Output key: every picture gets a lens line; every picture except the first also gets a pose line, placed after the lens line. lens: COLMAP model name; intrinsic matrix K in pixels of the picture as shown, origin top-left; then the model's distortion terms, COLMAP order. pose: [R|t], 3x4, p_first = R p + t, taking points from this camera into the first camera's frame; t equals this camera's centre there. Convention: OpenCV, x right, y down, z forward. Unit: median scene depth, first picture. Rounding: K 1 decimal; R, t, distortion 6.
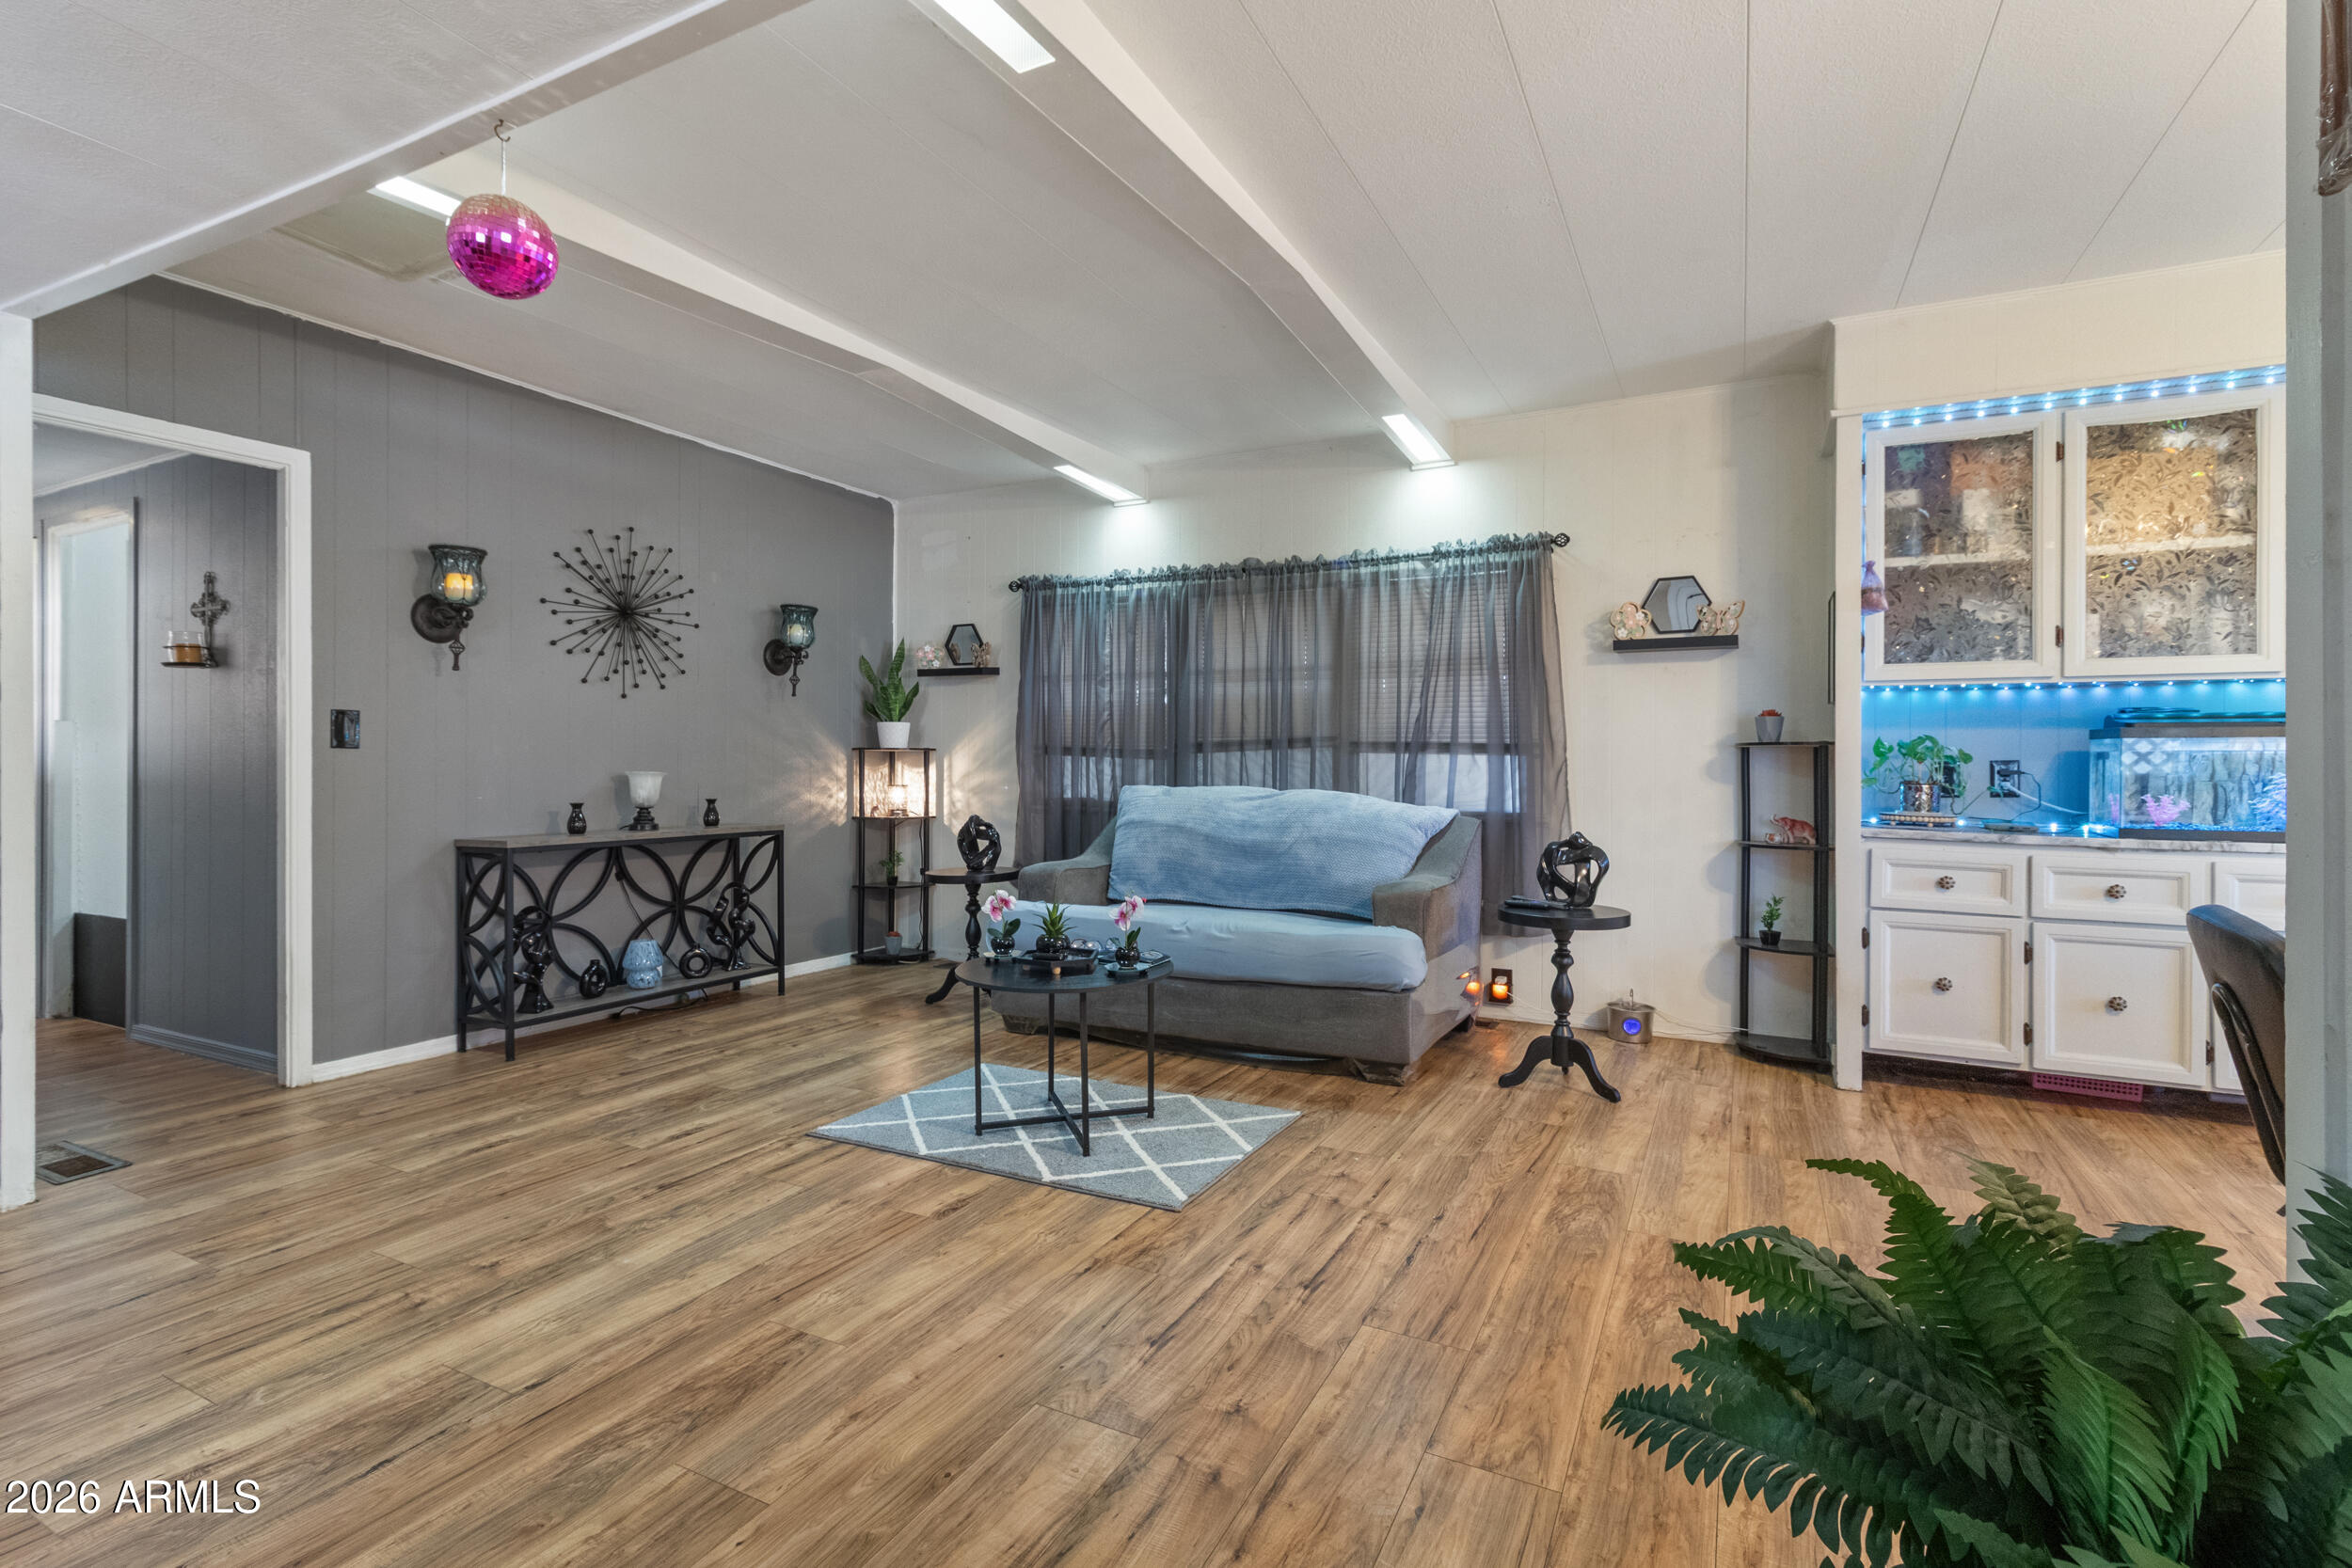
lens RADIAL K [[1092.6, 0, 1183.4], [0, 1092.6, 769.1], [0, 0, 1]] dist [0.004745, -0.001017]
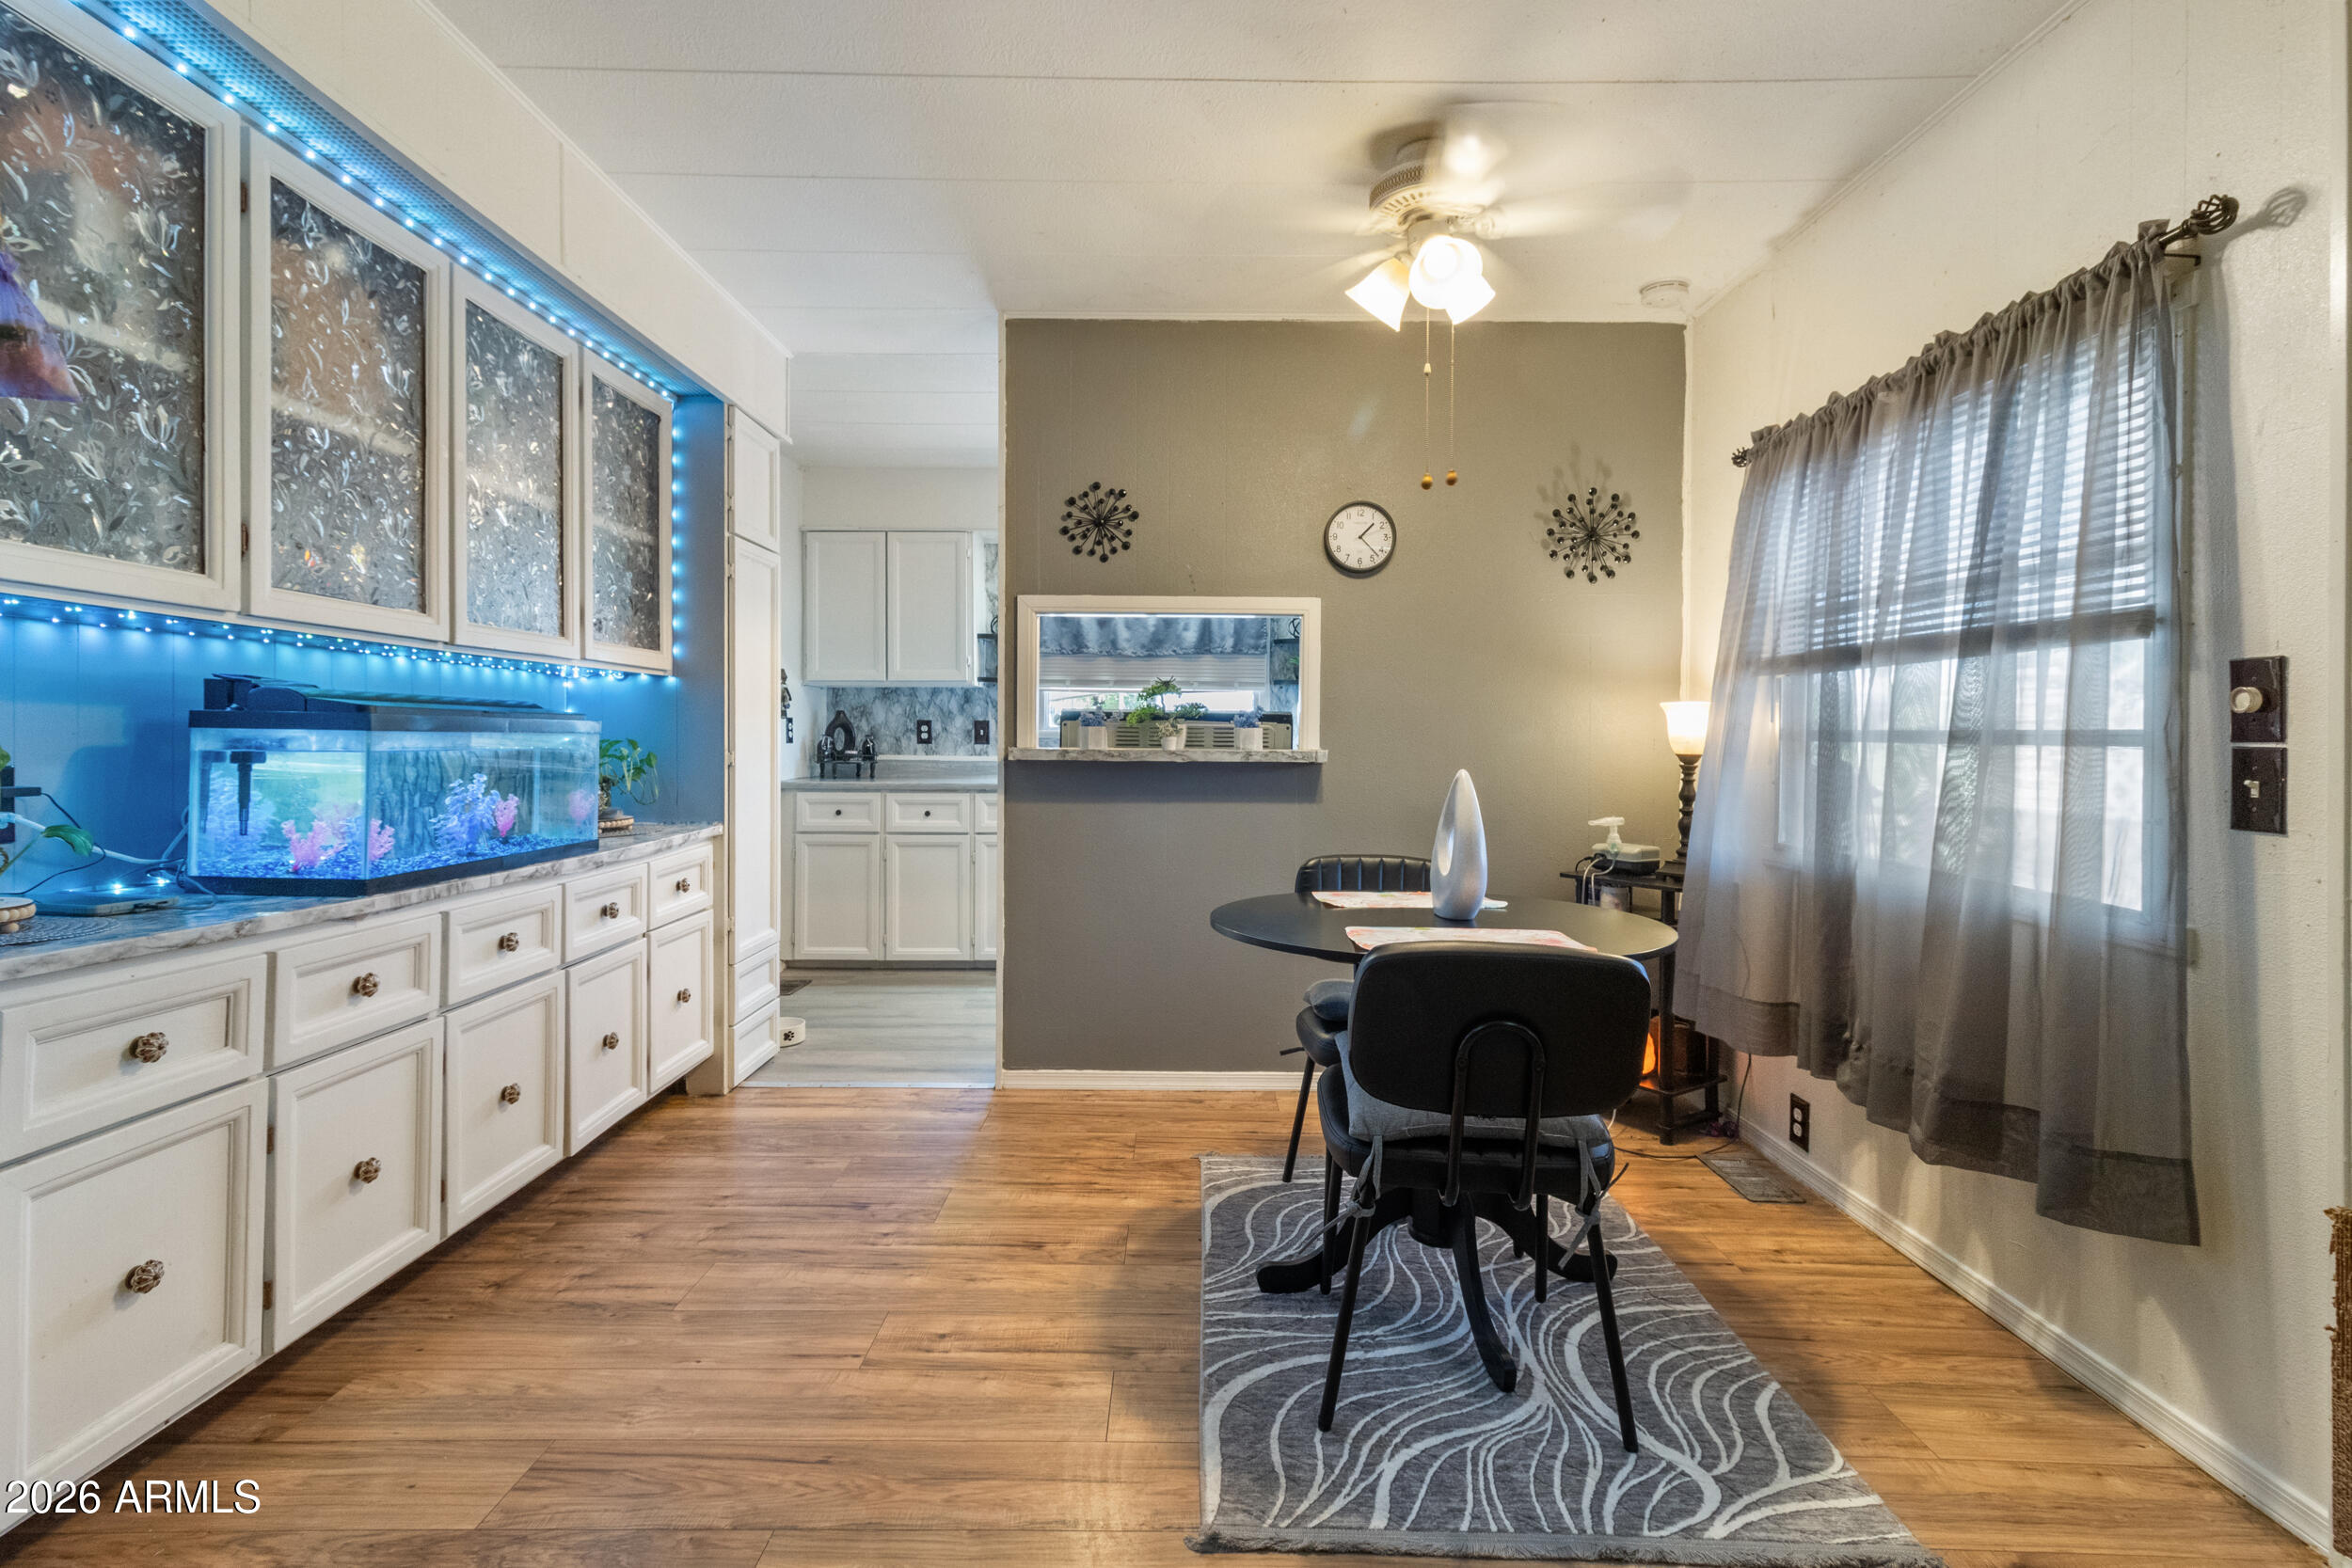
lens RADIAL K [[1092.6, 0, 1177.4], [0, 1092.6, 741.1], [0, 0, 1]] dist [0.004745, -0.001017]
pose [[-0.456690, -0.008599, 0.889584, 0.107198], [-0.006621, 0.999958, 0.006267, -0.027982], [-0.889601, -0.003028, -0.456728, 0.844692]]
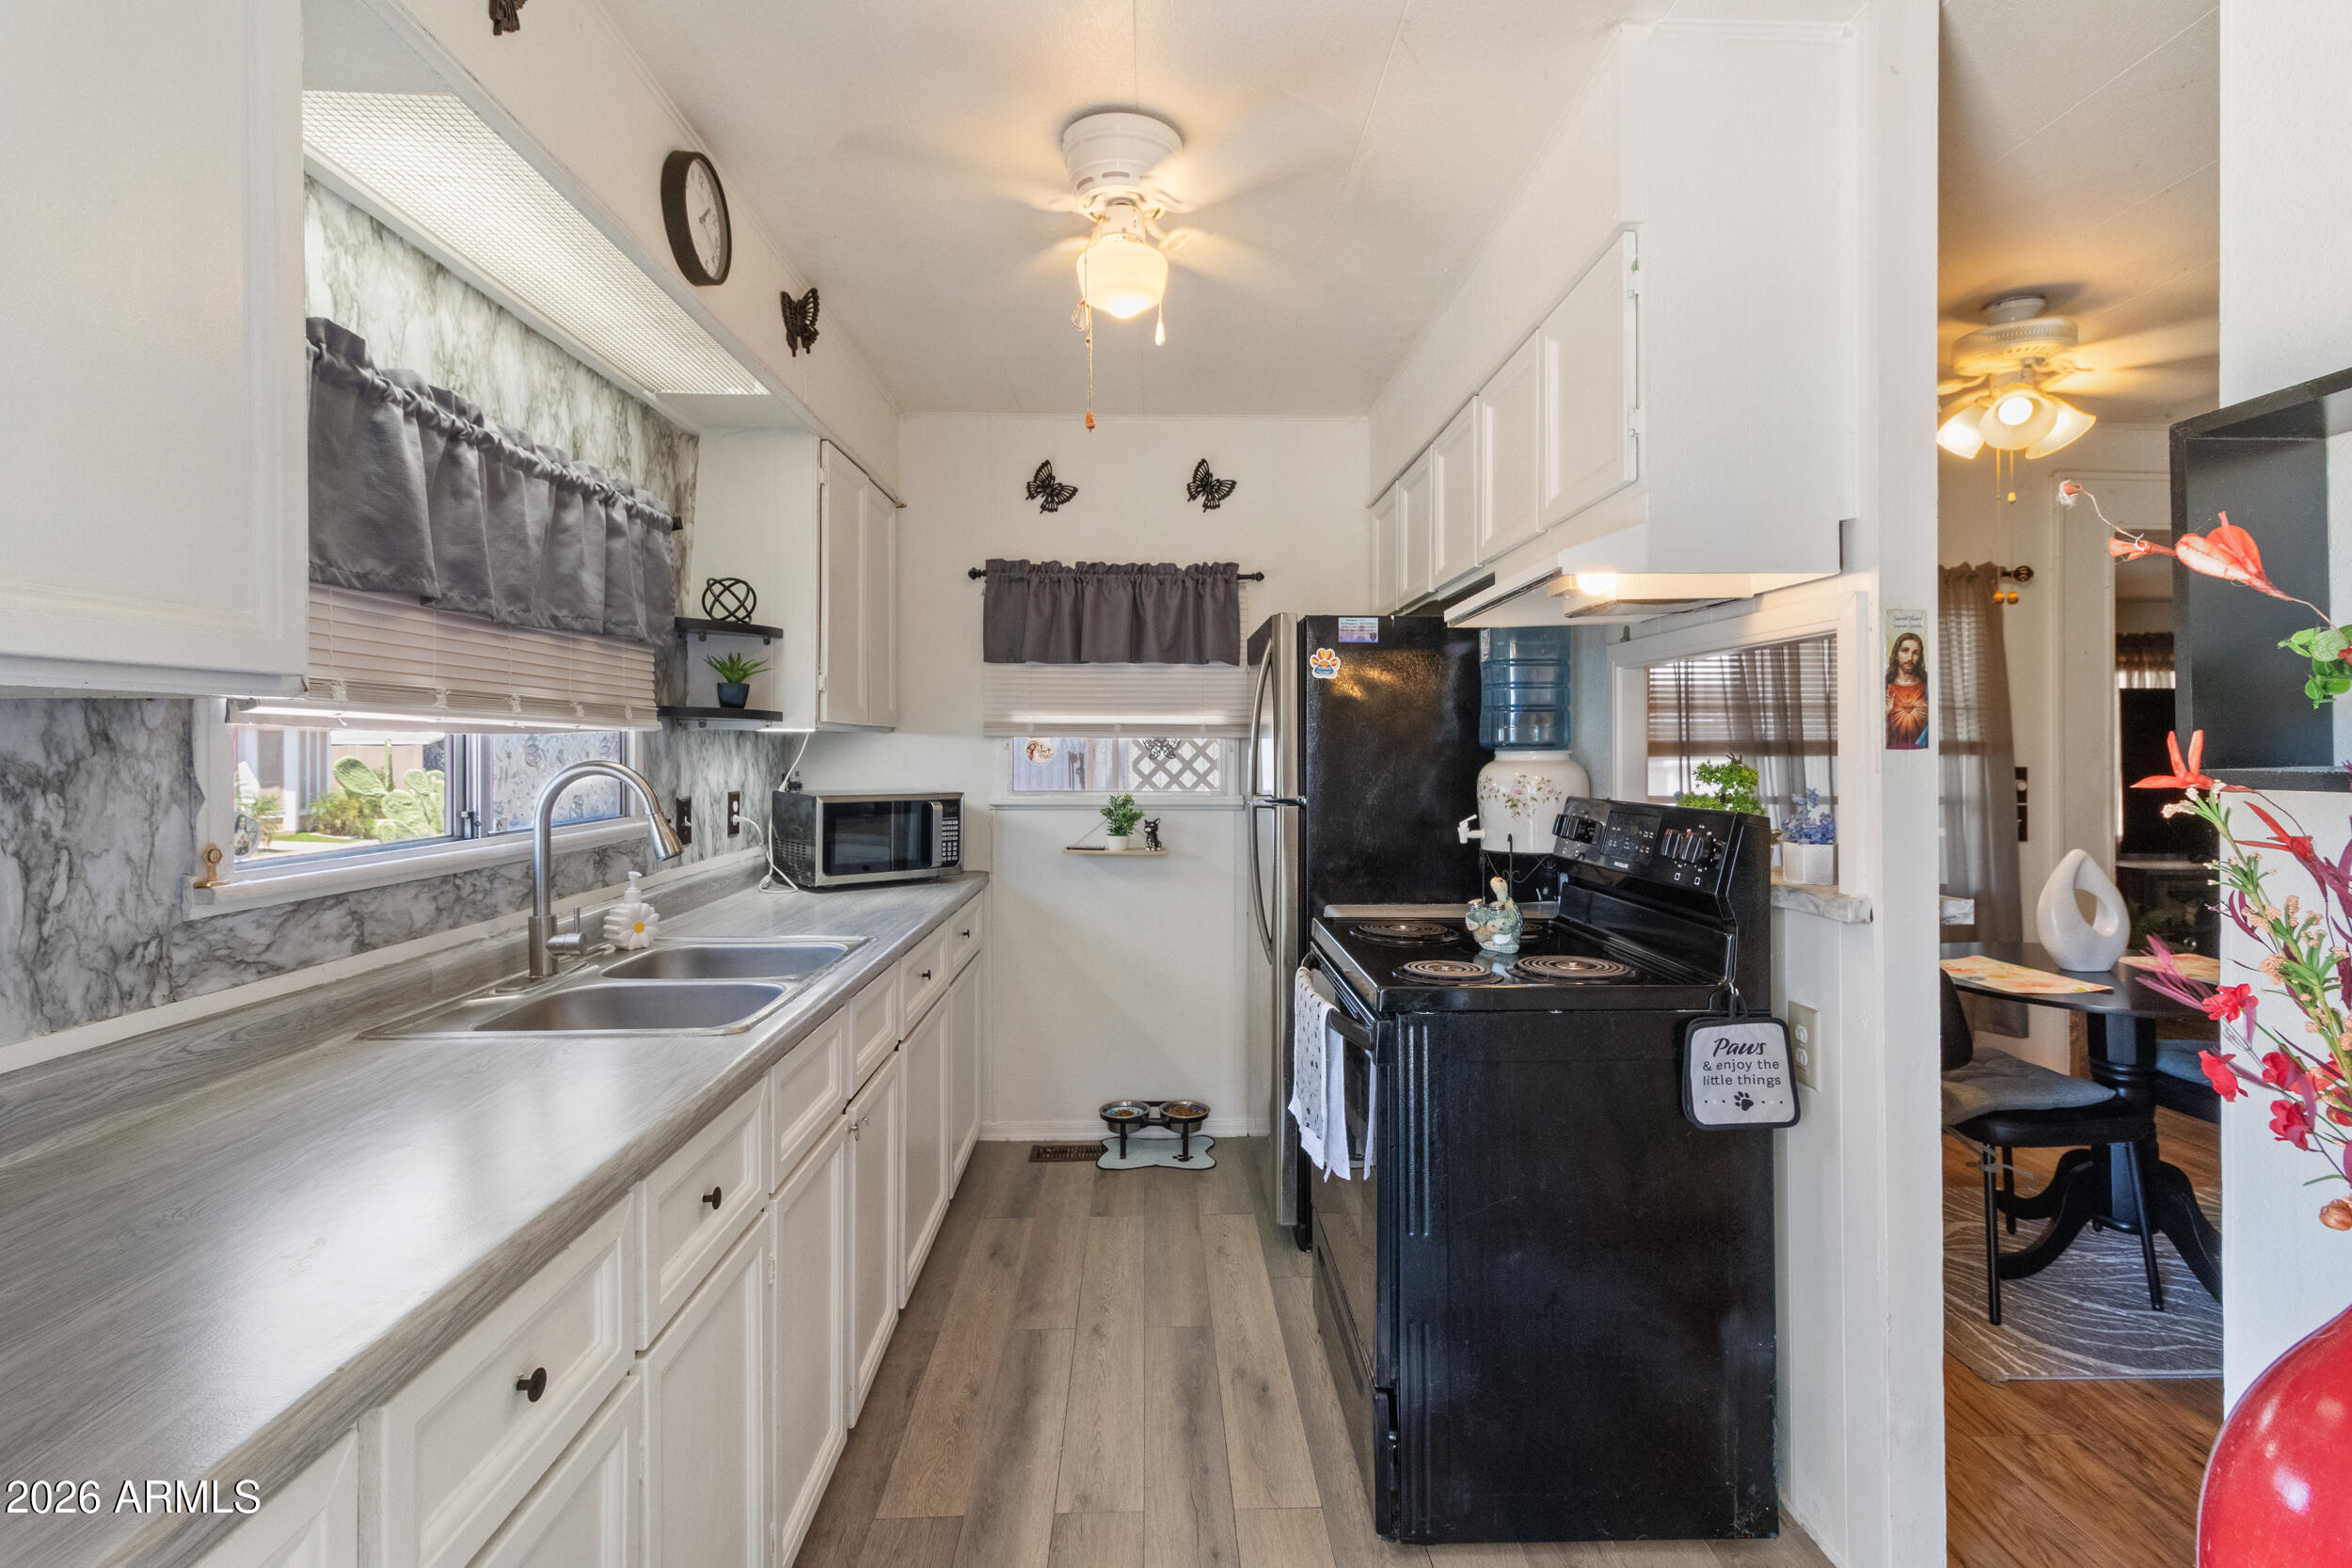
lens RADIAL K [[1092.6, 0, 1148.1], [0, 1092.6, 745.4], [0, 0, 1]] dist [0.004745, -0.001017]
pose [[-0.888337, 0.001016, -0.459191, 1.667714], [-0.000381, 0.999996, 0.002951, -0.090165], [0.459192, 0.002796, -0.888333, 0.794669]]
